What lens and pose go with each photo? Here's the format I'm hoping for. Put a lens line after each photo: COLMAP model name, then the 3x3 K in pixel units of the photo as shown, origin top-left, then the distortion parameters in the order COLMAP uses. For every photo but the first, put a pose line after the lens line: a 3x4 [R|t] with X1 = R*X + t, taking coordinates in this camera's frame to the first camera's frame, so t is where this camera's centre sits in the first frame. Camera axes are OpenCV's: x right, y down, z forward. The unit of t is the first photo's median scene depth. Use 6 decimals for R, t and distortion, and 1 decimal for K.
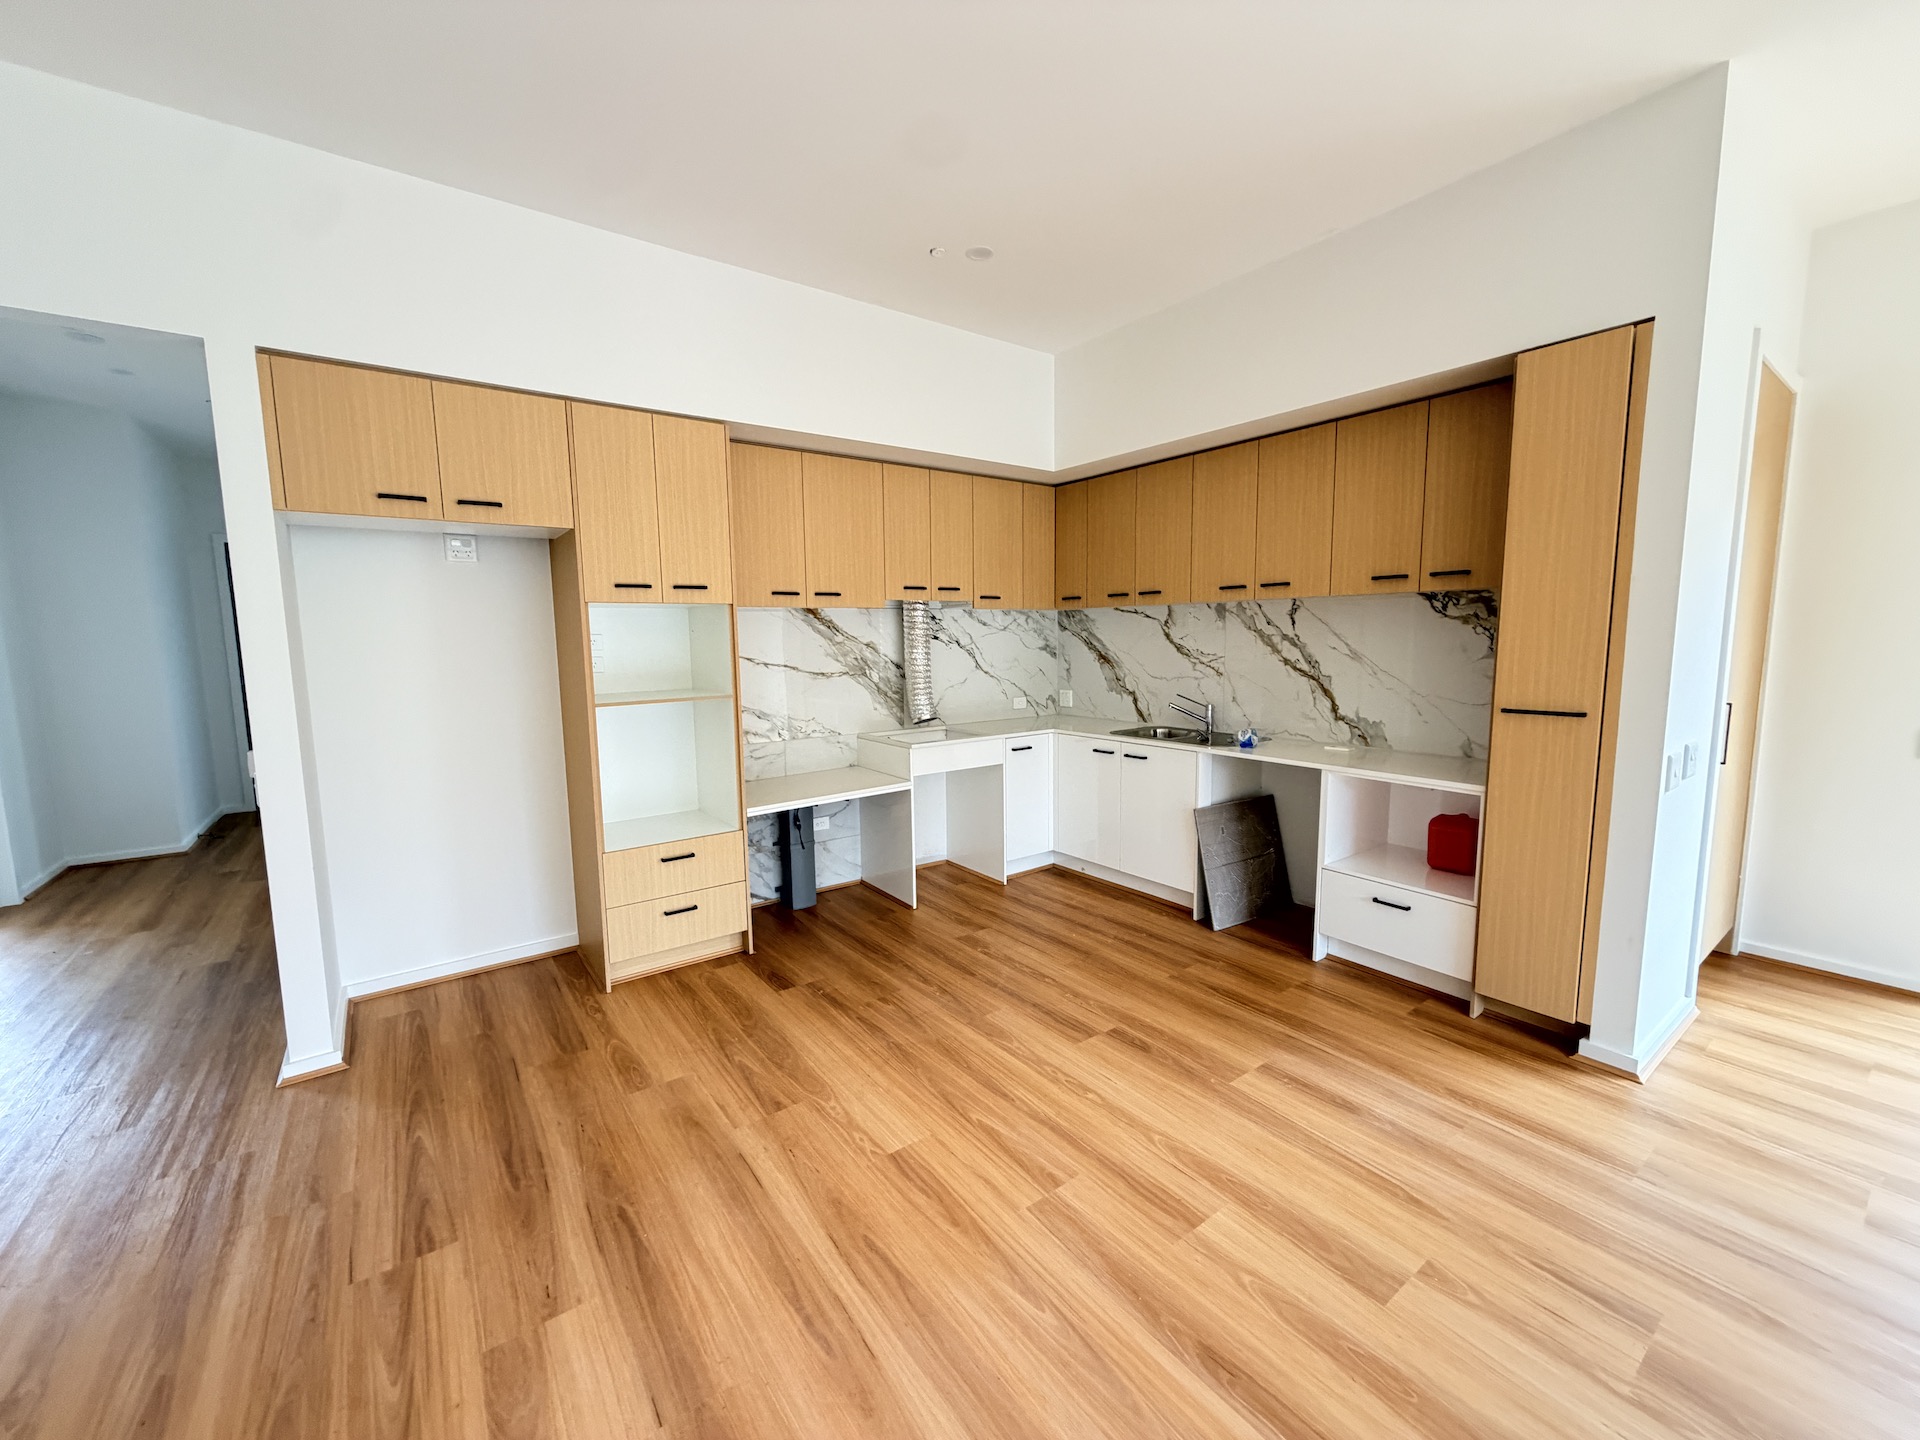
lens RADIAL K [[765.2, 0, 957.9], [0, 765.2, 725.8], [0, 0, 1]] dist [-0.010741, 0.000018]
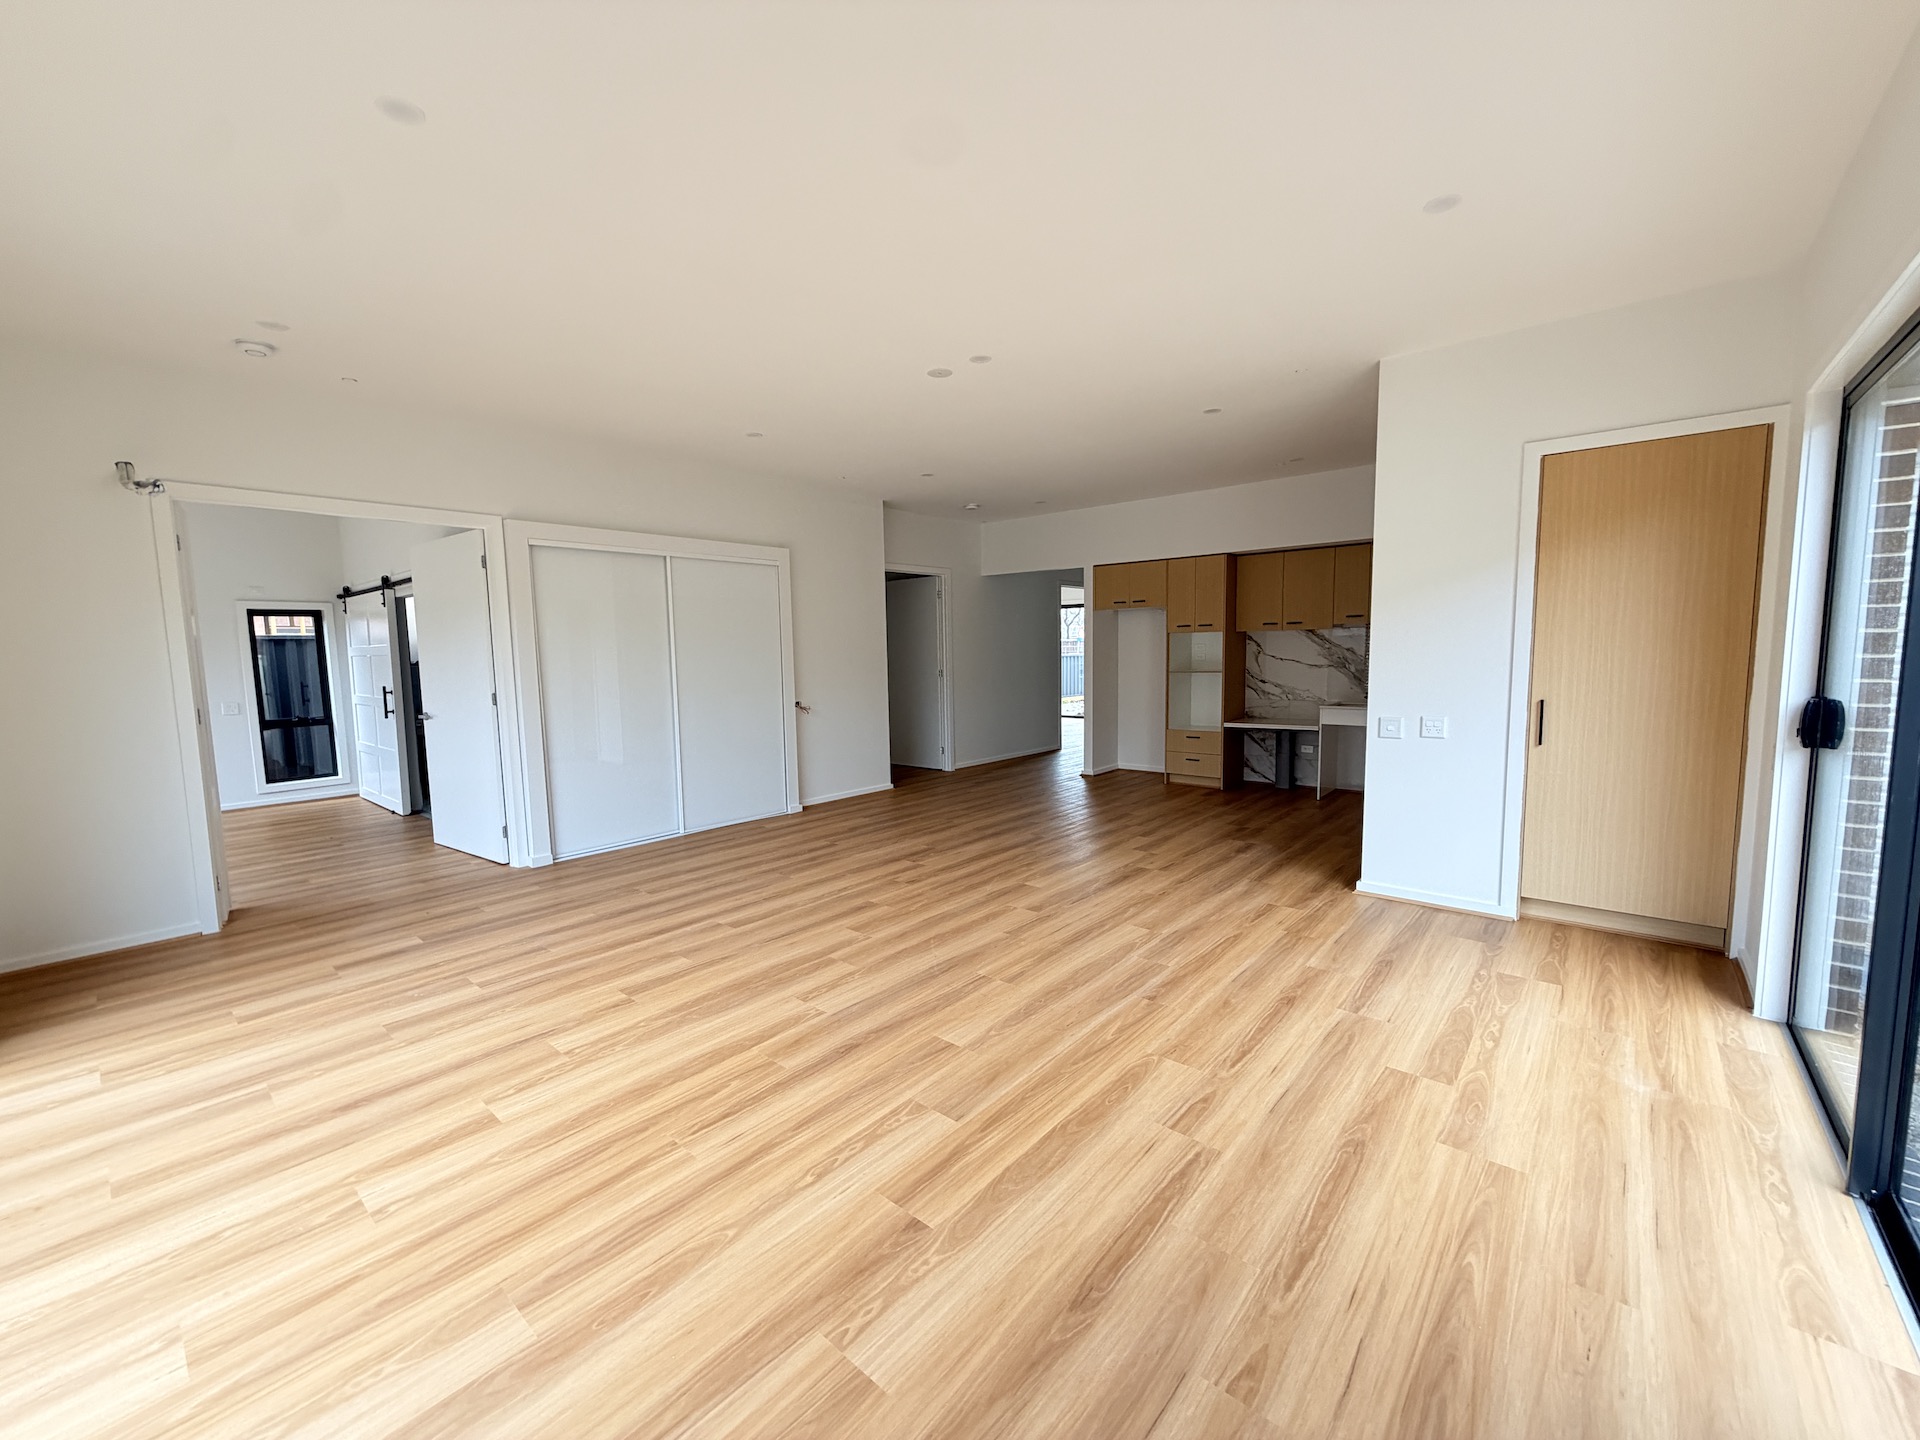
lens RADIAL K [[765.2, 0, 957.9], [0, 765.2, 725.8], [0, 0, 1]] dist [-0.010741, 0.000018]
pose [[0.224351, 0.102547, -0.969098, 2.248338], [-0.102801, 0.991390, 0.081107, 0.022607], [0.969071, 0.081428, 0.232961, -0.356690]]
